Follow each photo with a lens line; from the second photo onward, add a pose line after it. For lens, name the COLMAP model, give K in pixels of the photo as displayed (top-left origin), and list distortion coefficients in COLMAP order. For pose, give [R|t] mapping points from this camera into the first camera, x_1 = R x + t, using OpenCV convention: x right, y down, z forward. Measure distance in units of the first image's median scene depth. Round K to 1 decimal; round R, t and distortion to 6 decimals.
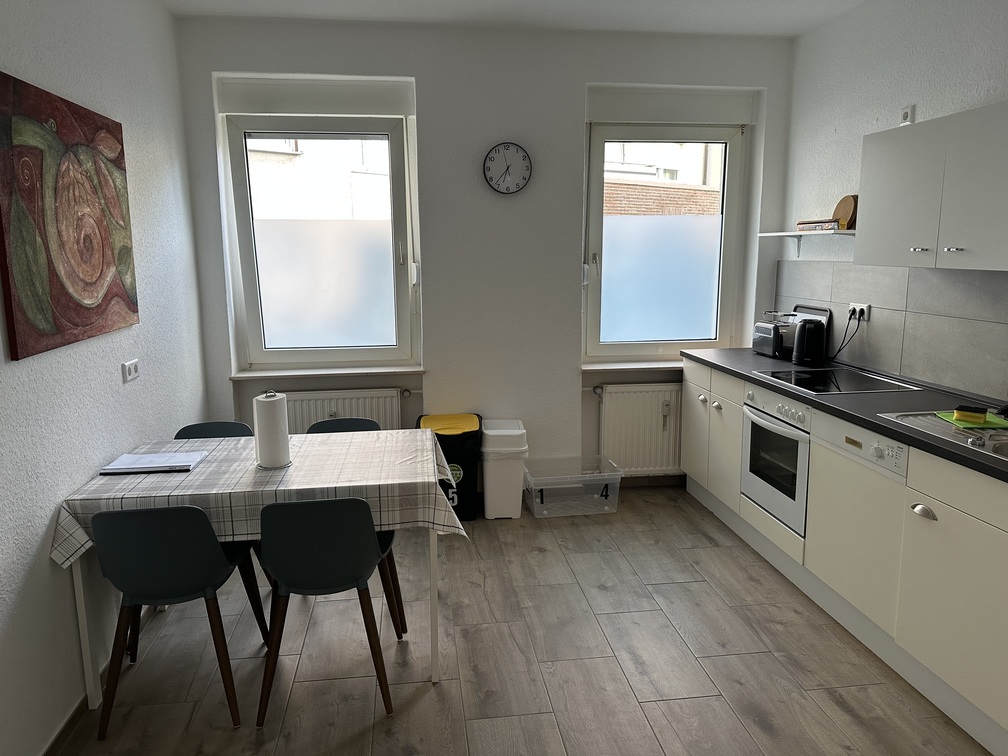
lens RADIAL K [[710.1, 0, 500.0], [0, 710.1, 371.8], [0, 0, 1]] dist [0.008178, 0.001697]
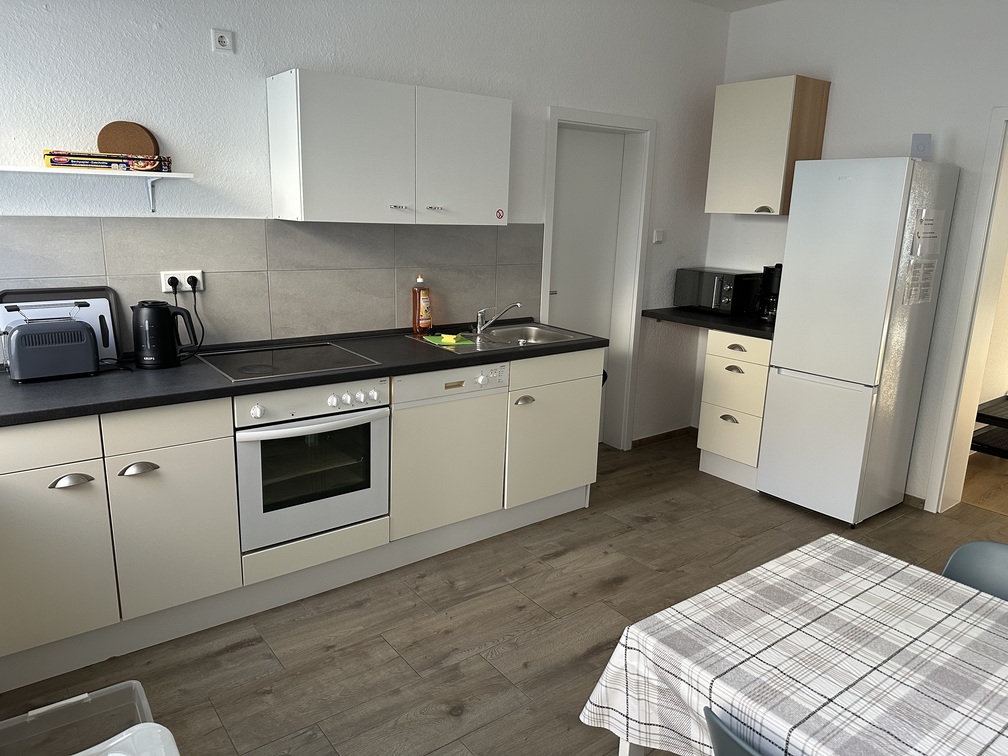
lens RADIAL K [[700.6, 0, 499.8], [0, 700.6, 369.6], [0, 0, 1]] dist [0.091223, -0.128427]
pose [[-0.496716, -0.202048, 0.844068, -0.353317], [0.122843, 0.946368, 0.298827, -0.186977], [-0.859176, 0.252119, -0.445256, 1.095933]]
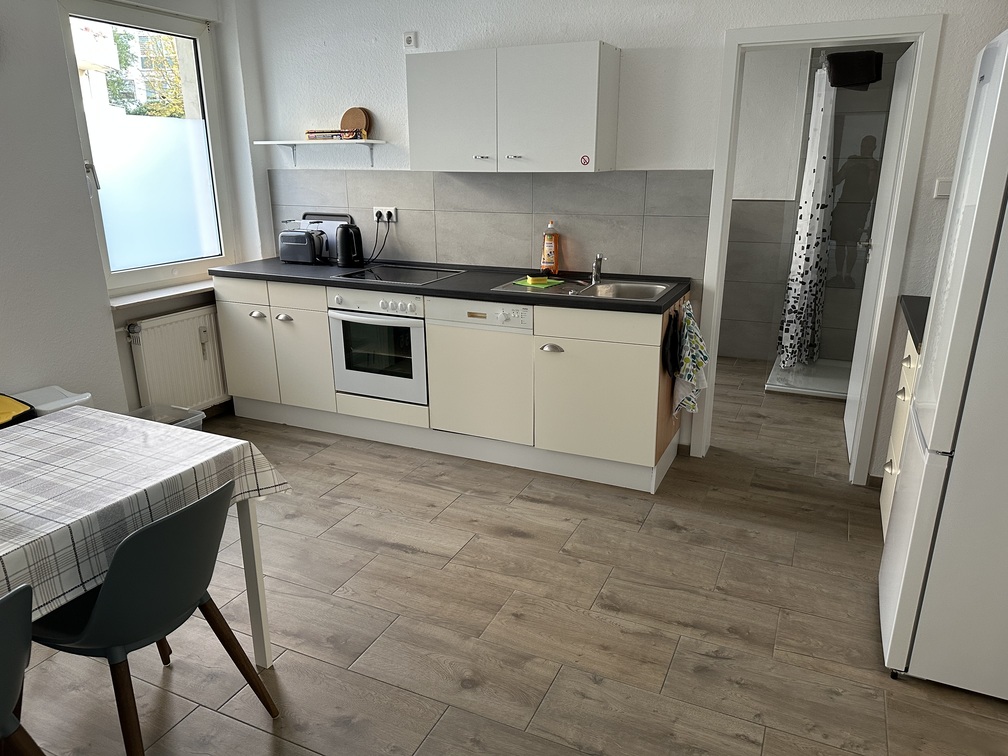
lens RADIAL K [[700.5, 0, 504.2], [0, 700.5, 382.4], [0, 0, 1]] dist [0.091030, -0.129830]
pose [[0.533760, -0.248227, 0.808383, -0.402509], [0.144254, 0.968663, 0.202196, -0.023693], [-0.833241, 0.008689, 0.552841, 0.205423]]
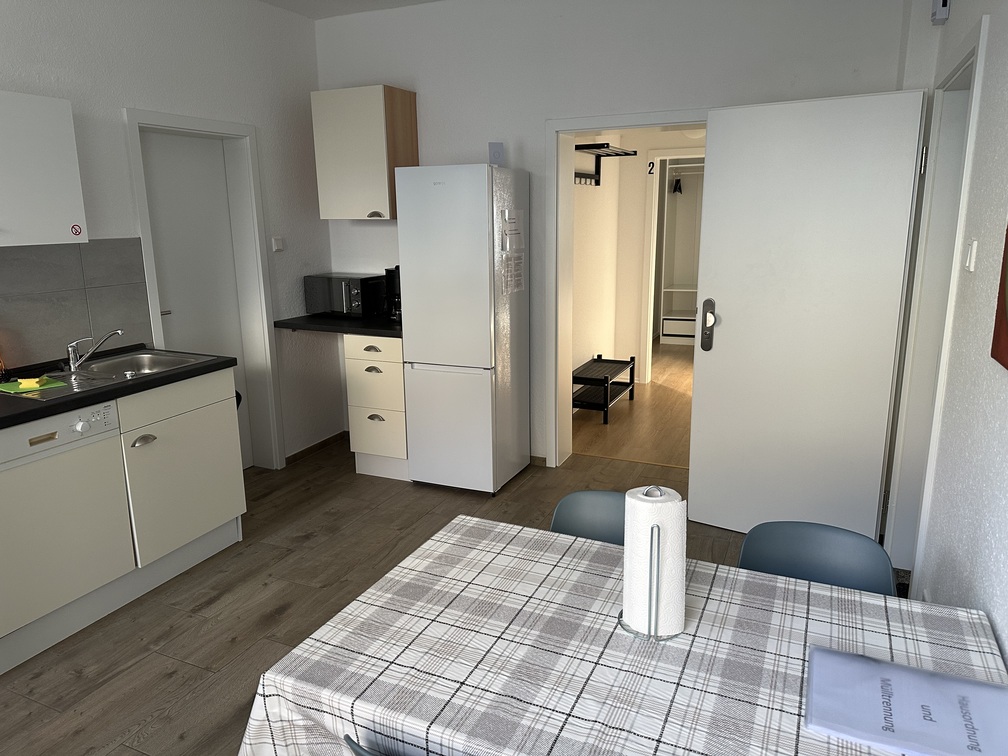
lens RADIAL K [[700.6, 0, 499.8], [0, 700.6, 369.6], [0, 0, 1]] dist [0.091223, -0.128427]
pose [[-0.849505, -0.096617, 0.518657, -0.362197], [0.107746, 0.930596, 0.349831, -0.186103], [-0.516460, 0.353066, -0.780136, 1.064270]]
